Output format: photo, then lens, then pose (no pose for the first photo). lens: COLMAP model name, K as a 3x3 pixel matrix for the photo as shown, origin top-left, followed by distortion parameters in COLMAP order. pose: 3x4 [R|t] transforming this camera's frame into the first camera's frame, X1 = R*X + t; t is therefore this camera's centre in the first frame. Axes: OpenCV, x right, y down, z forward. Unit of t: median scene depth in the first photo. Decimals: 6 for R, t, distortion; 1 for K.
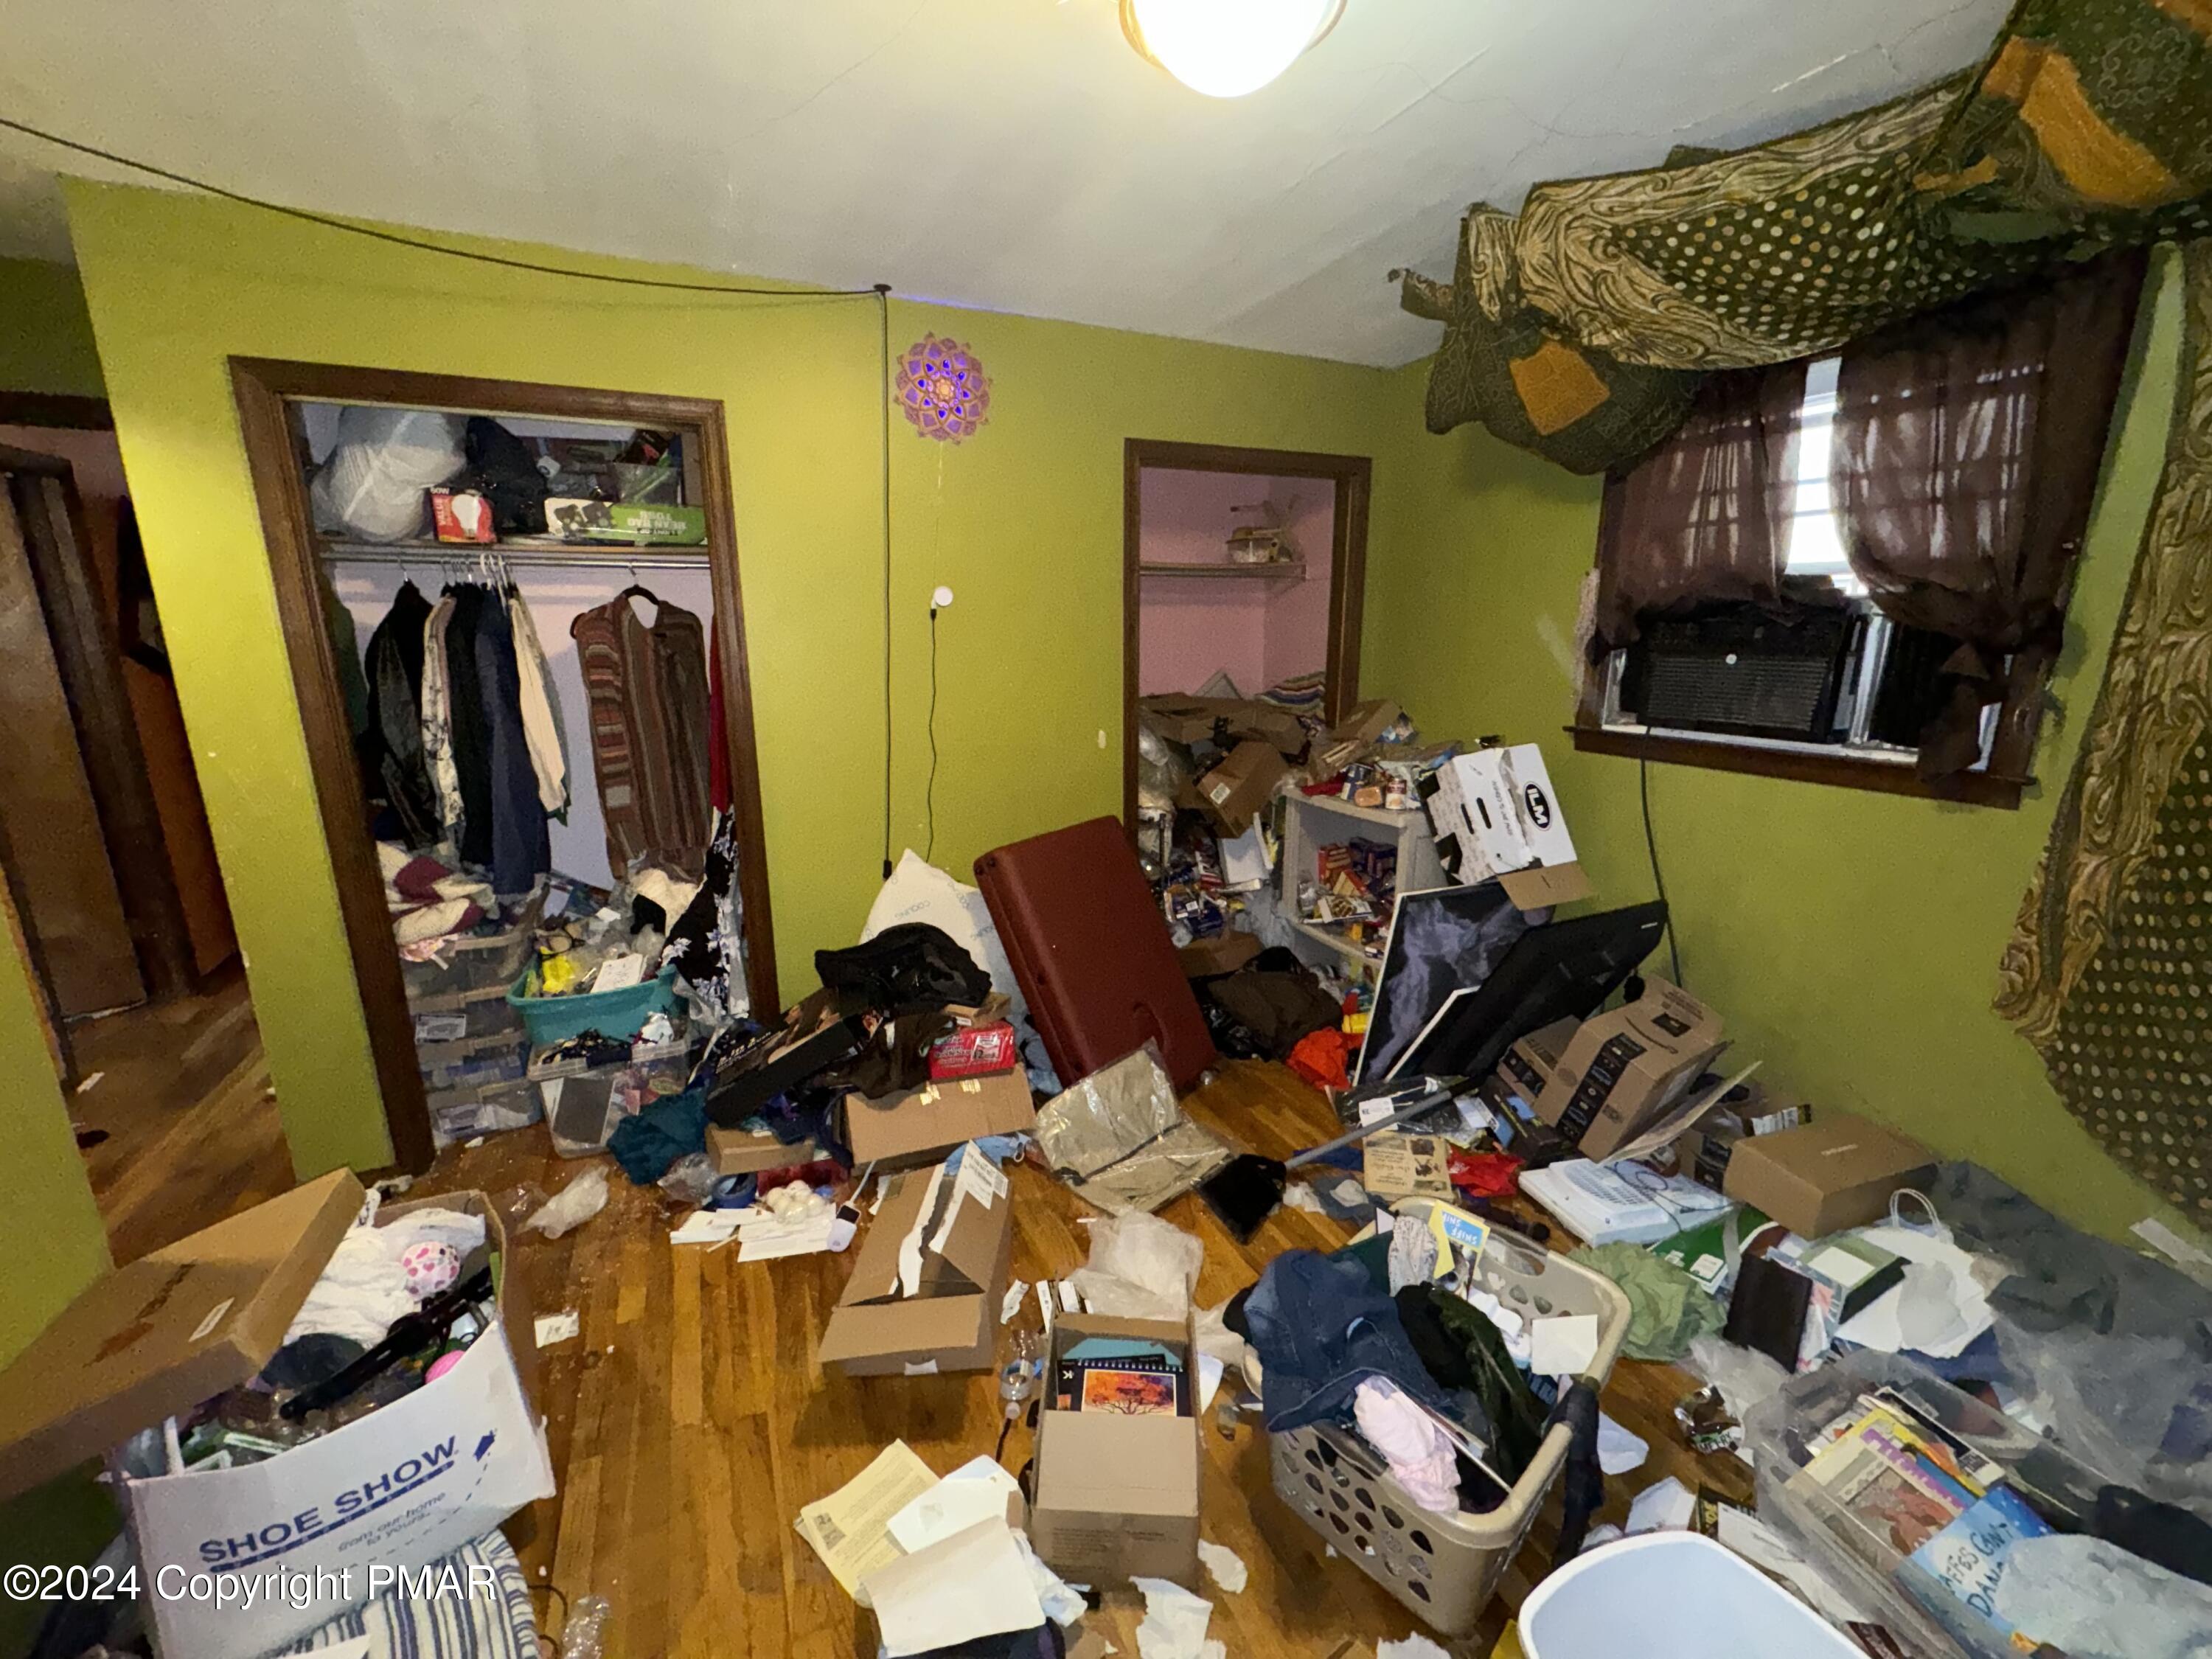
lens RADIAL K [[885.5, 0, 1108.4], [0, 885.5, 833.3], [0, 0, 1]] dist [-0.003762, -0.000058]
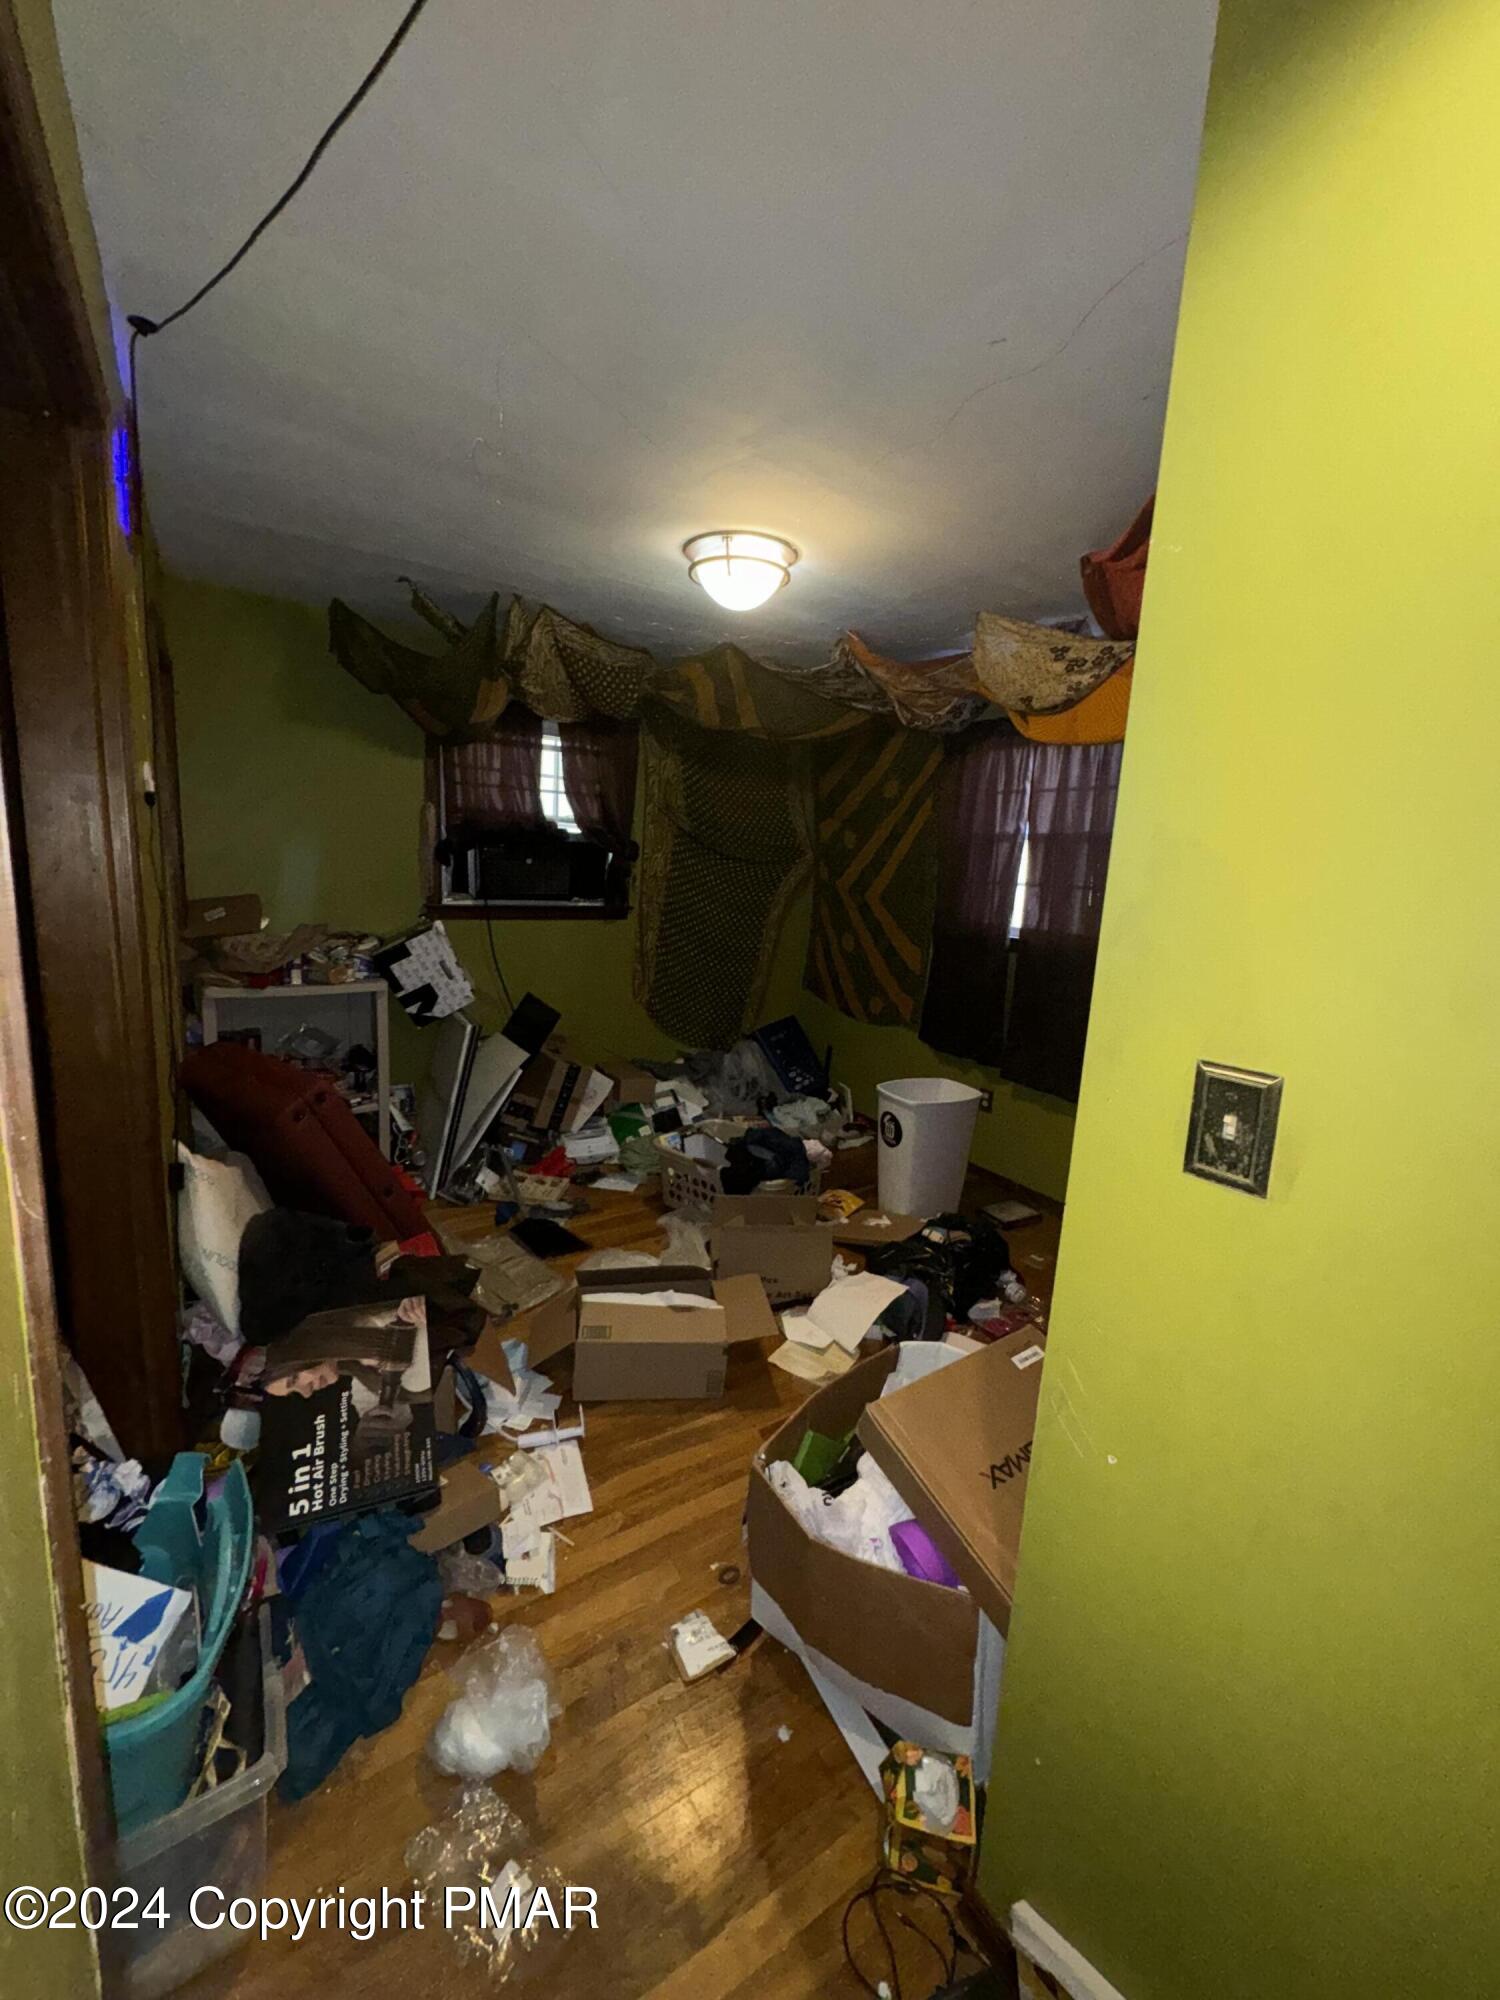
lens RADIAL K [[800.7, 0, 750.0], [0, 800.7, 1000.0], [0, 0, 1]] dist [-0.003762, -0.000058]
pose [[-0.140988, -0.168111, 0.975634, -1.065194], [0.184799, 0.963688, 0.192758, -0.145158], [-0.972611, 0.207473, -0.104802, 0.740391]]
